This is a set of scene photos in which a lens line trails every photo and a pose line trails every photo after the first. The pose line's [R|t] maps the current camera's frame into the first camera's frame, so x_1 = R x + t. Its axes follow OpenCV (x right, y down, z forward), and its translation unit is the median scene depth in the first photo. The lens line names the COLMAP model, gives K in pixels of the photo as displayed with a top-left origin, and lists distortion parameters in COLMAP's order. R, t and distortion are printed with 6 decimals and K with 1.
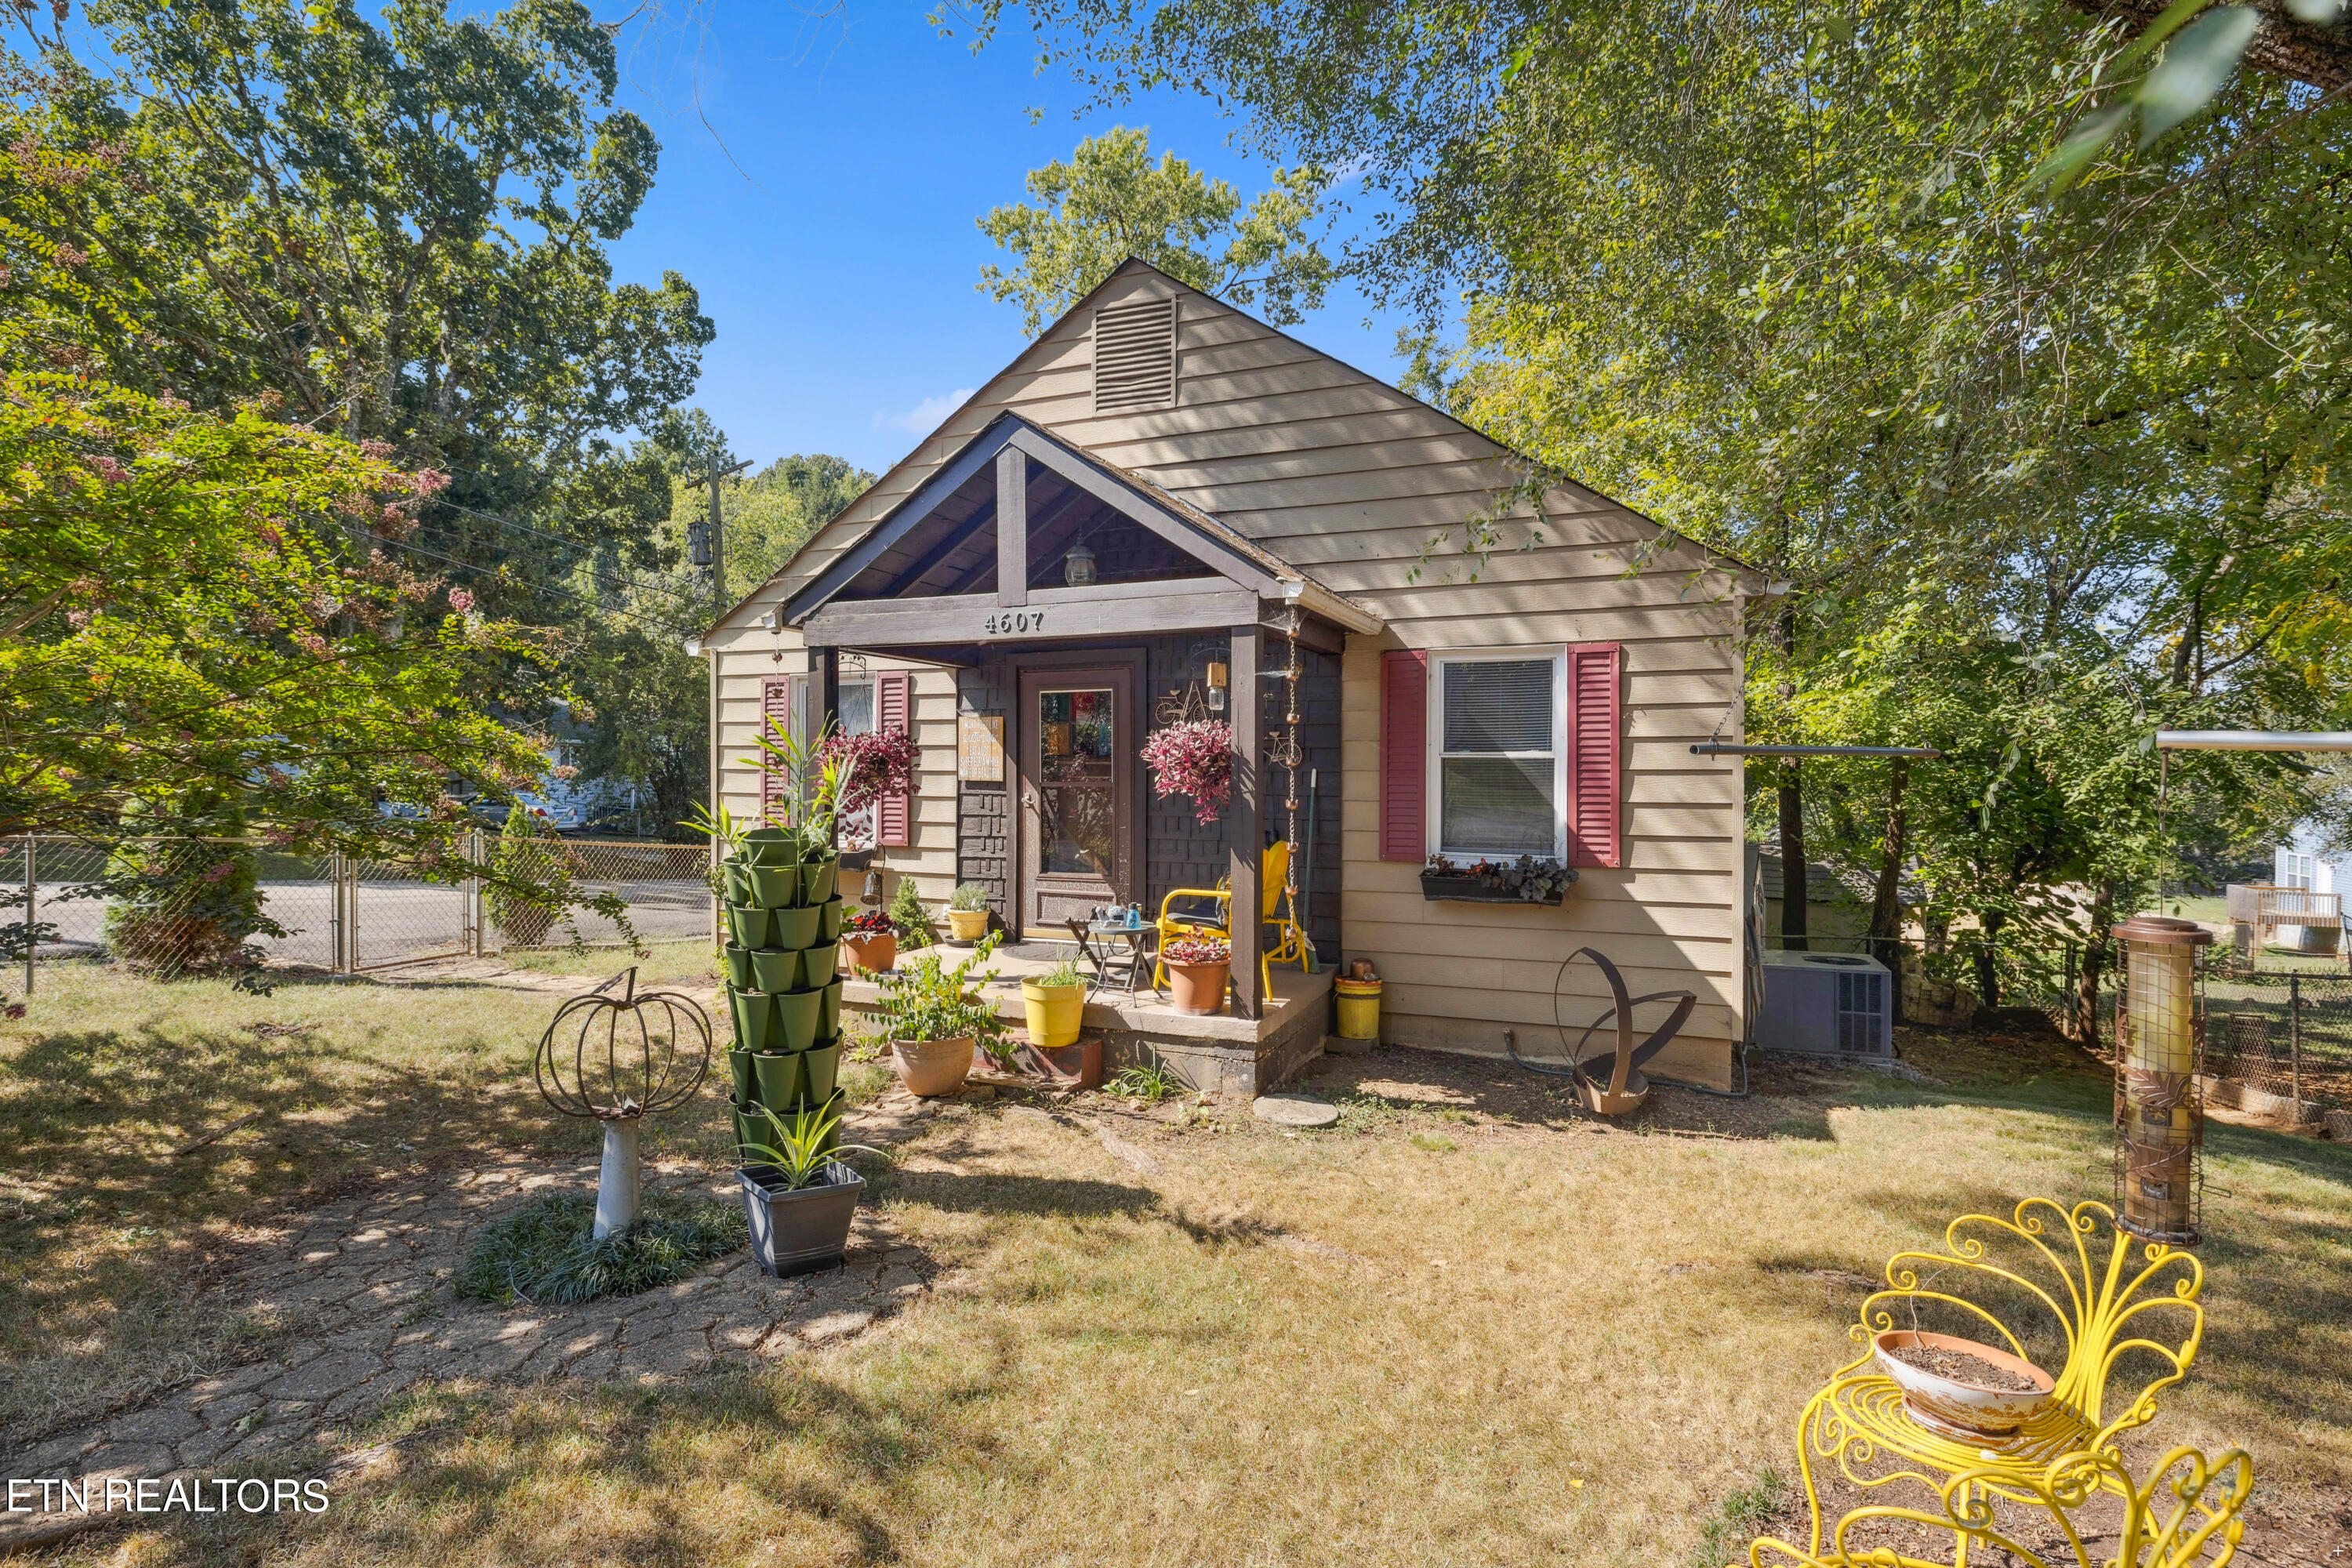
lens RADIAL K [[1208.9, 0, 1176.0], [0, 1208.9, 784.0], [0, 0, 1]] dist [-0.002354, -0.000249]
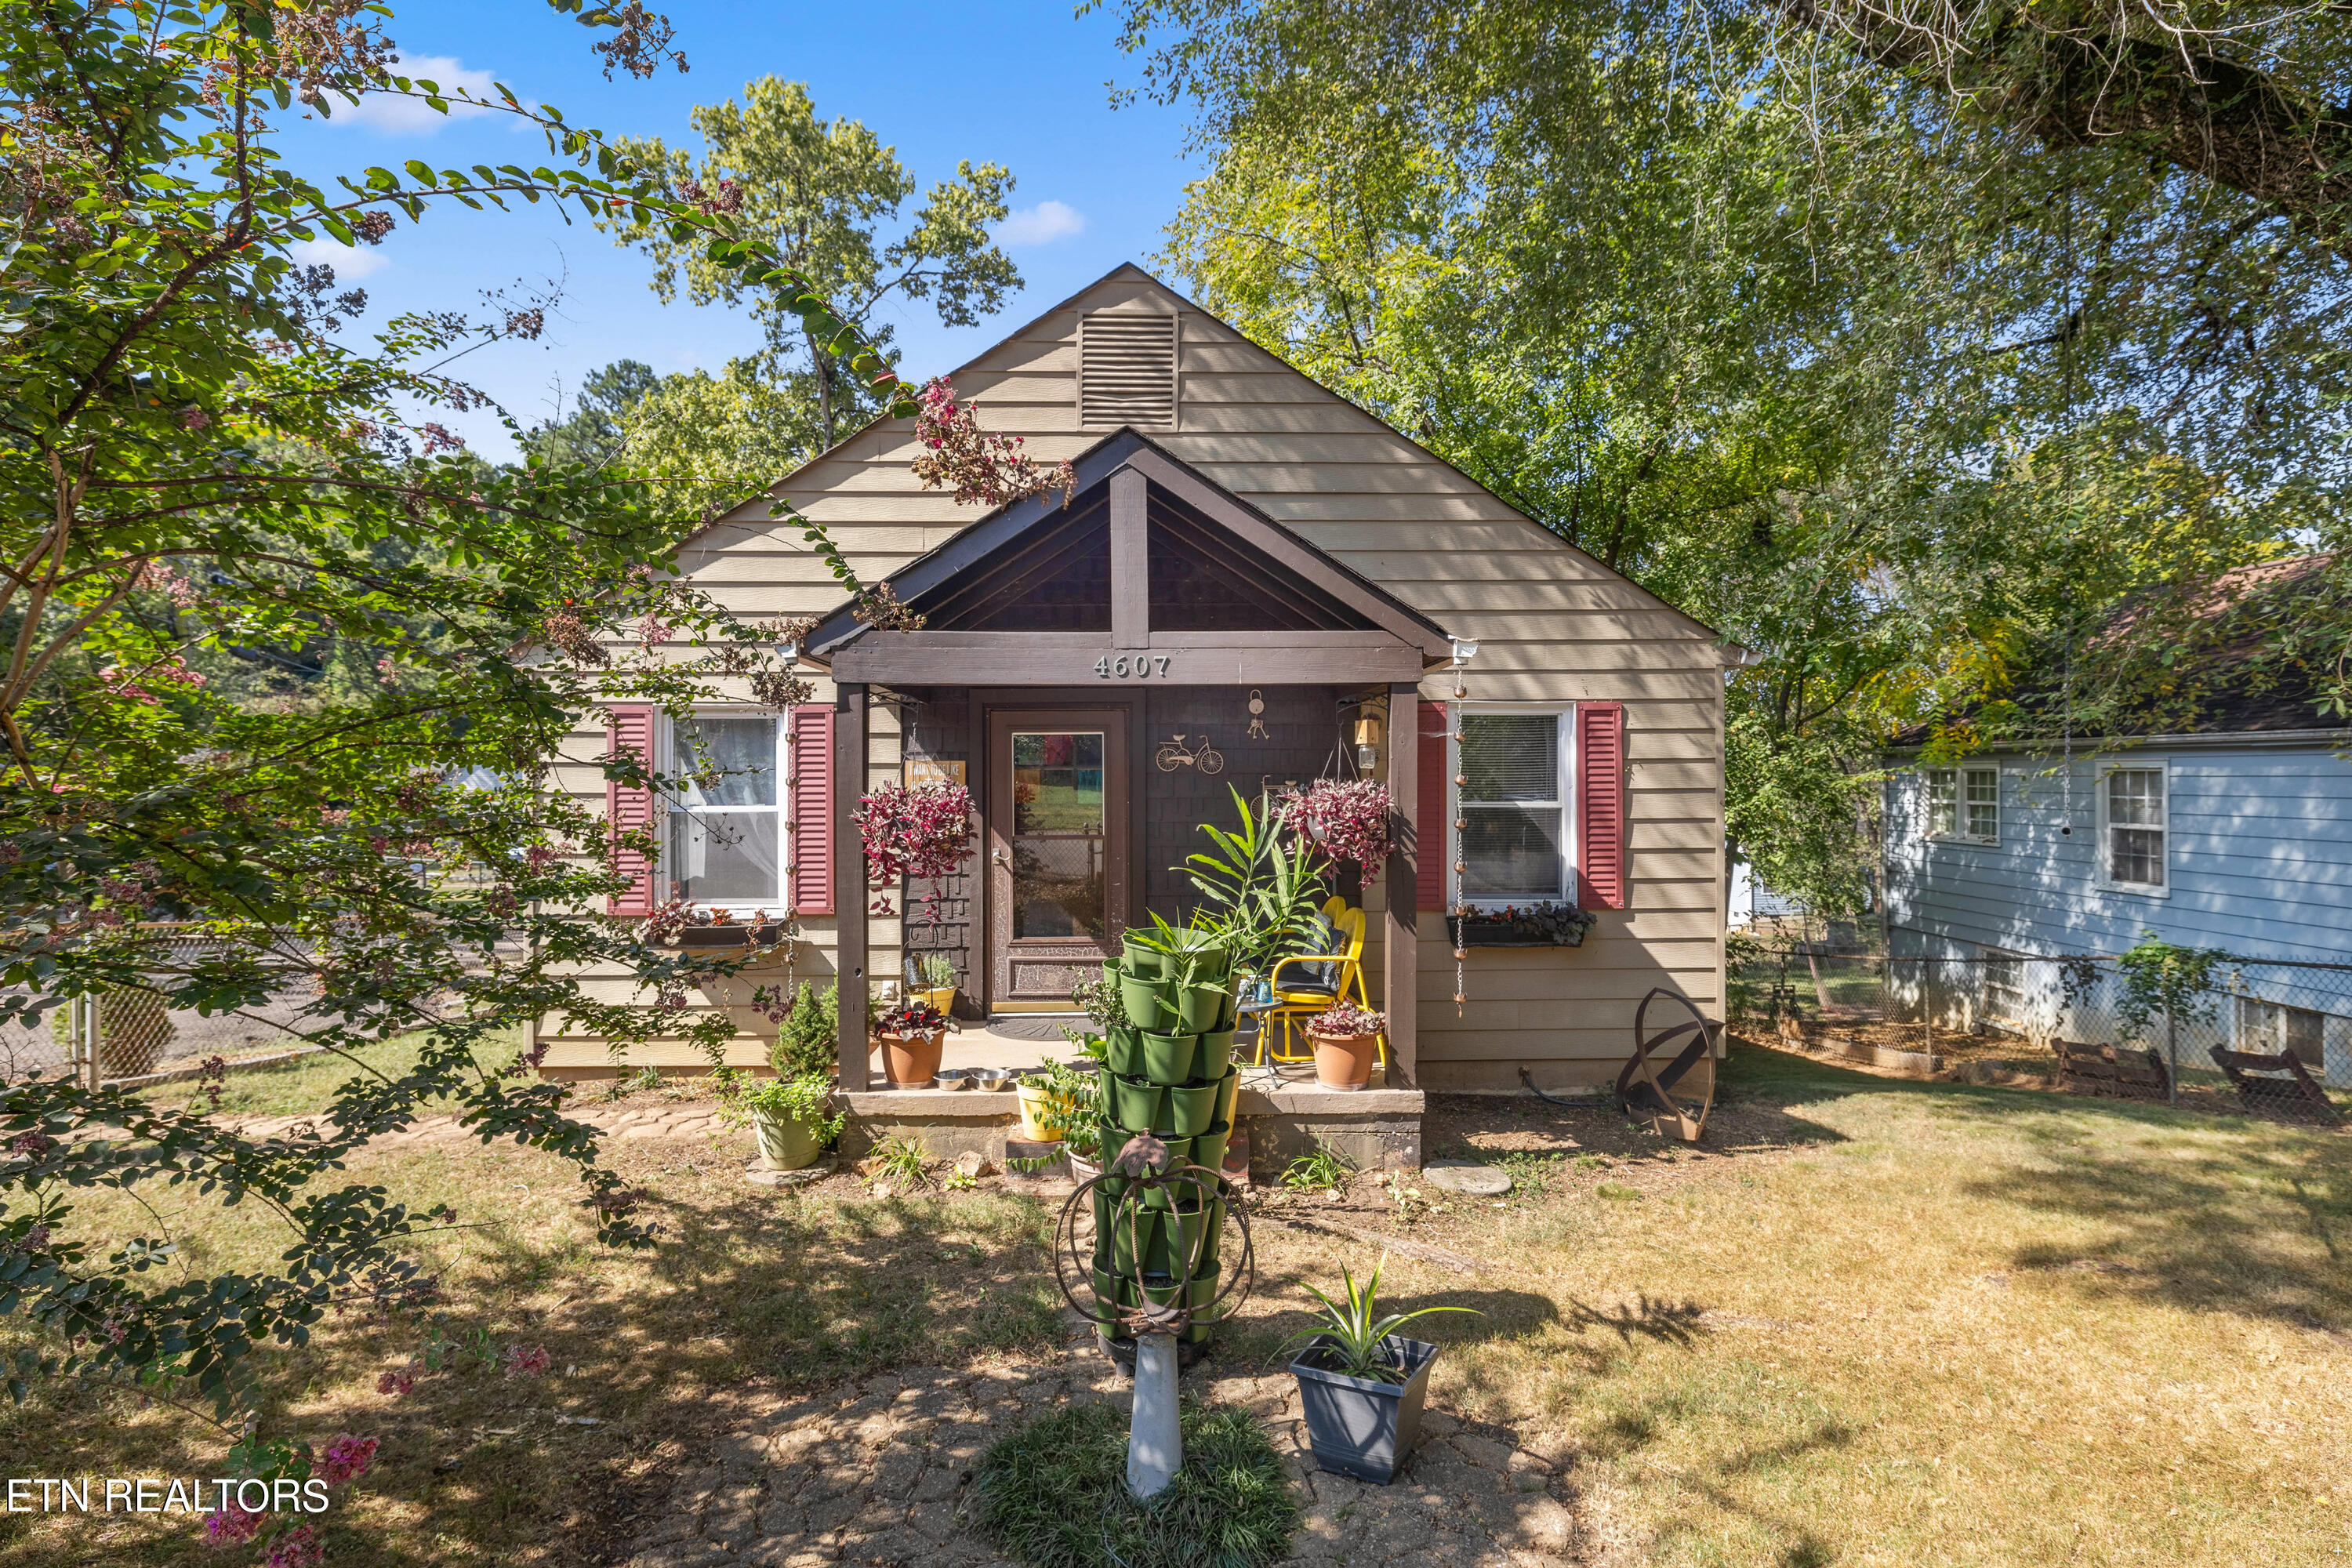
lens RADIAL K [[1233.4, 0, 1176.0], [0, 1233.4, 784.0], [0, 0, 1]] dist [-0.002081, -0.000237]
pose [[0.907122, -0.006276, 0.420821, -0.464134], [0.009175, 0.999946, -0.004865, -0.041151], [-0.420768, 0.008274, 0.907131, 0.160639]]
